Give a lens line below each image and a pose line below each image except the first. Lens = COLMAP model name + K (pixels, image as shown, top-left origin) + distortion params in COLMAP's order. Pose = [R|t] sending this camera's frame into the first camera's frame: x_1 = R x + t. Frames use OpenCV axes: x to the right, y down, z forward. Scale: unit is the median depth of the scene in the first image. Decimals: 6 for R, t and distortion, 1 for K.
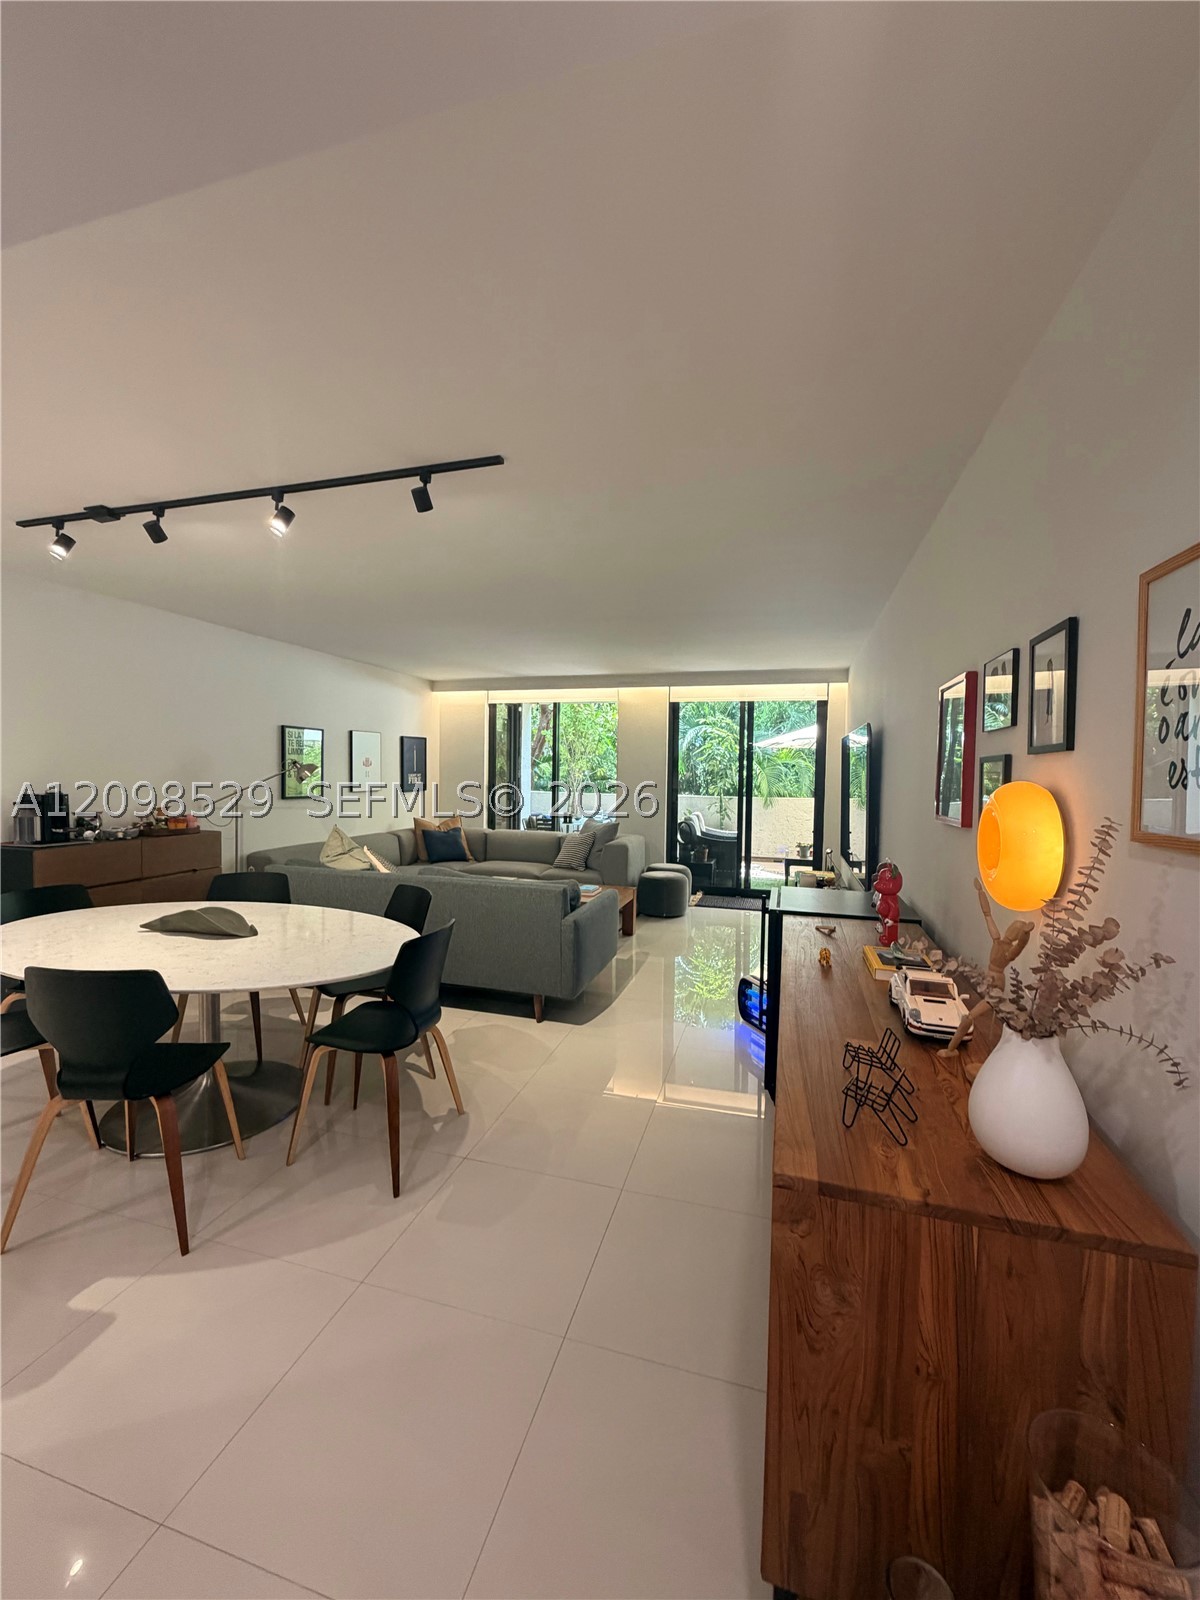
lens RADIAL K [[637.5, 0, 600.9], [0, 637.5, 792.5], [0, 0, 1]] dist [-0.000944, 0.000457]
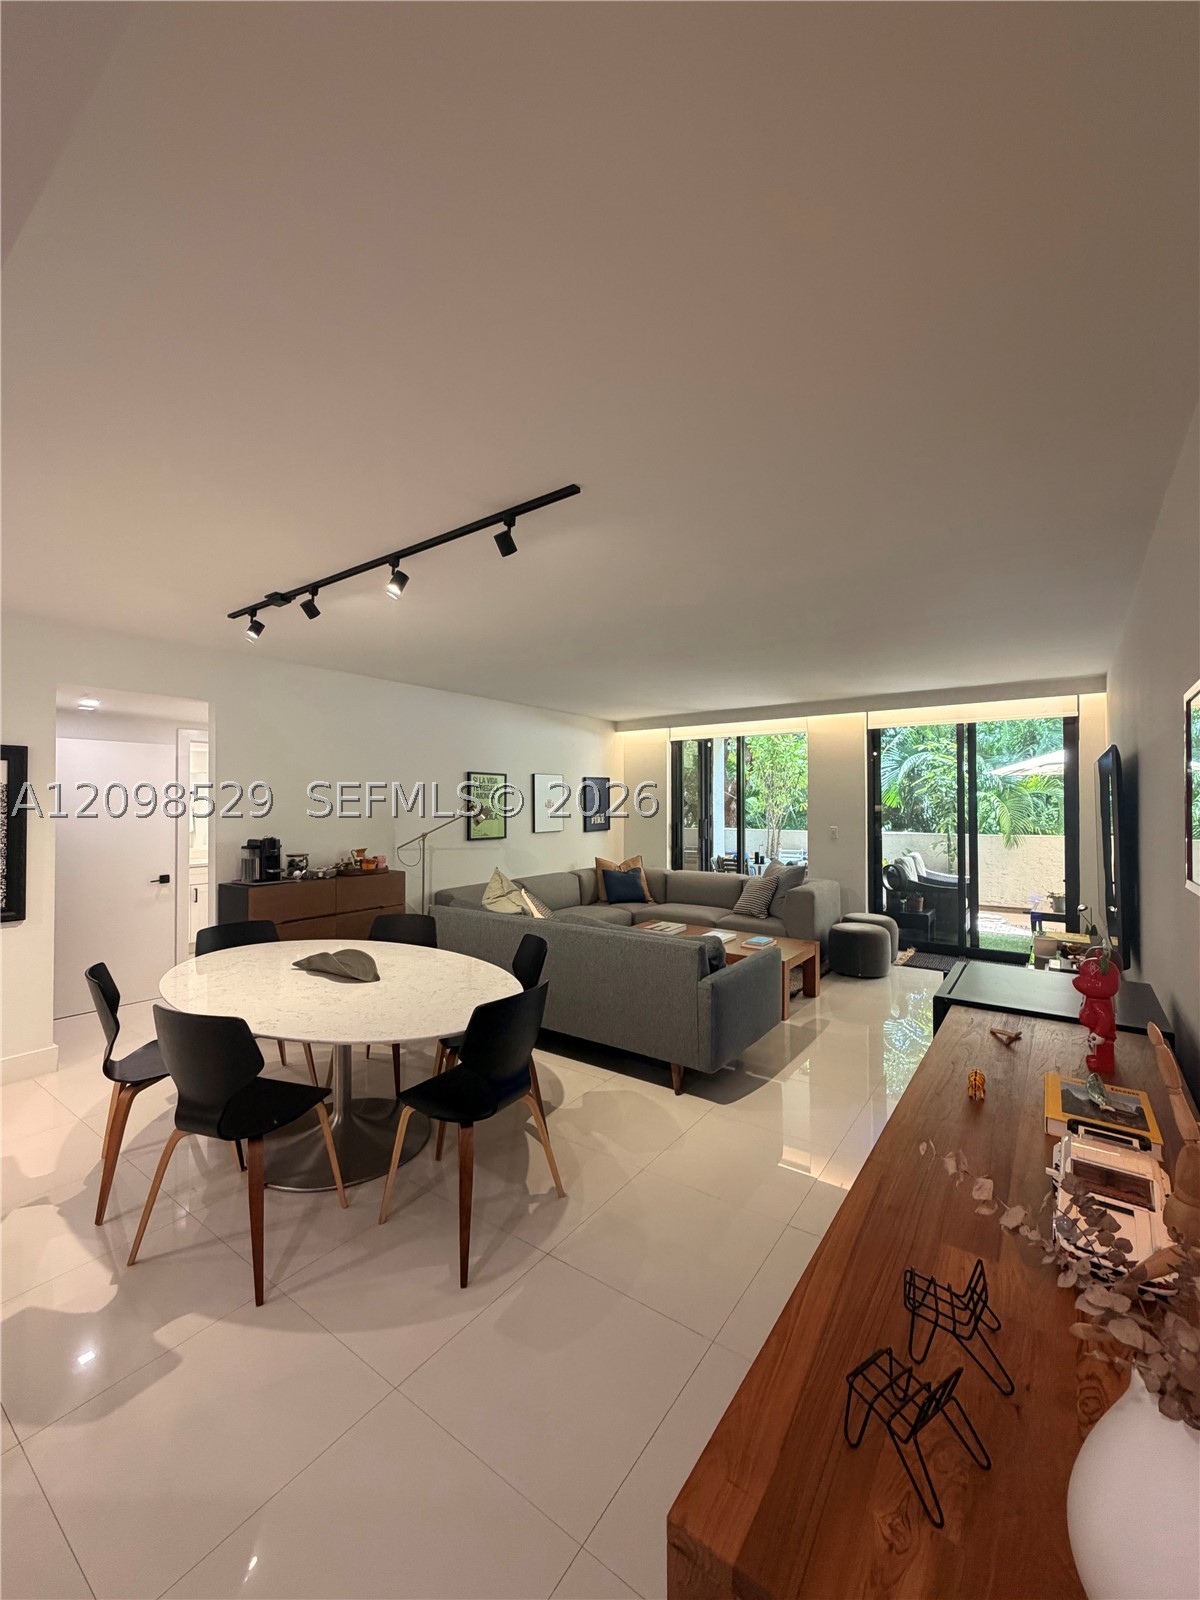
lens RADIAL K [[637.5, 0, 600.1], [0, 637.5, 792.1], [0, 0, 1]] dist [-0.000944, 0.000457]
pose [[0.941428, -0.023876, -0.336368, 0.115518], [0.005600, 0.998460, -0.055200, -0.016742], [0.337168, 0.050083, 0.940111, 0.099652]]
